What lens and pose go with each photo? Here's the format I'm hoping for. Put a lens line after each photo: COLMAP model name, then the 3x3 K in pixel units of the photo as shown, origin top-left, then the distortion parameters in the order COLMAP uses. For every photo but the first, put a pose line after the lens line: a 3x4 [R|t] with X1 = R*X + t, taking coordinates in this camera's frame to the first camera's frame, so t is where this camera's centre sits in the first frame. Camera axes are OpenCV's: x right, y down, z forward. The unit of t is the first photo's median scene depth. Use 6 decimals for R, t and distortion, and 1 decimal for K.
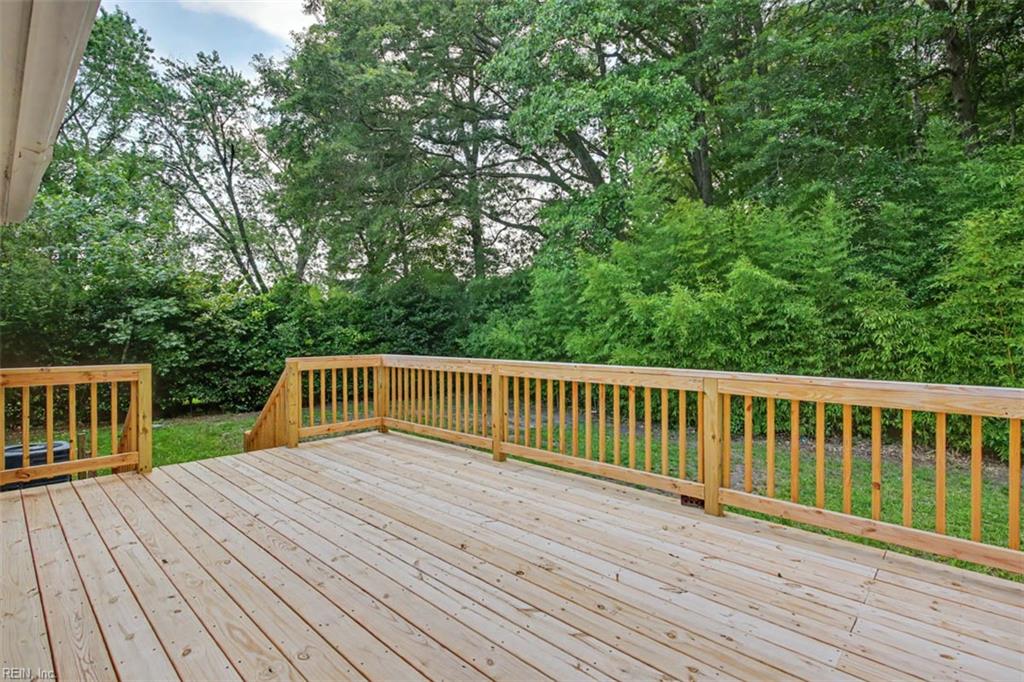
lens RADIAL K [[497.4, 0, 528.5], [0, 497.4, 331.0], [0, 0, 1]] dist [-0.004032, -0.000624]
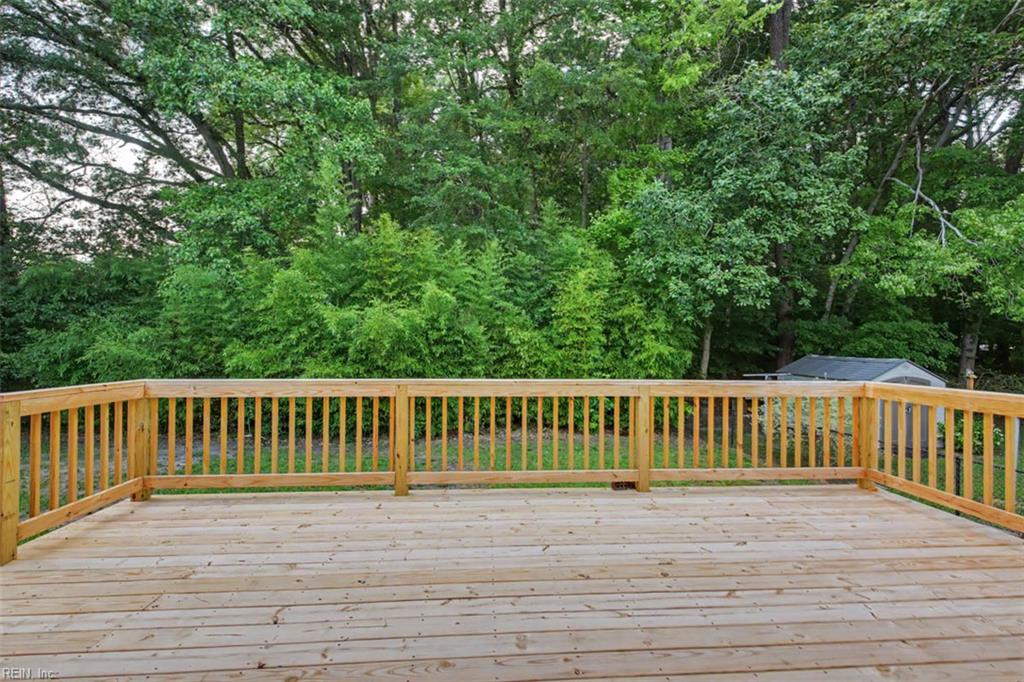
lens RADIAL K [[475.8, 0, 512.0], [0, 475.8, 341.0], [0, 0, 1]] dist [-0.001653, -0.000029]
pose [[0.682987, 0.013401, 0.730307, -0.551046], [-0.009895, 0.999910, -0.009094, -0.003543], [-0.730363, -0.001015, 0.683058, 0.296159]]
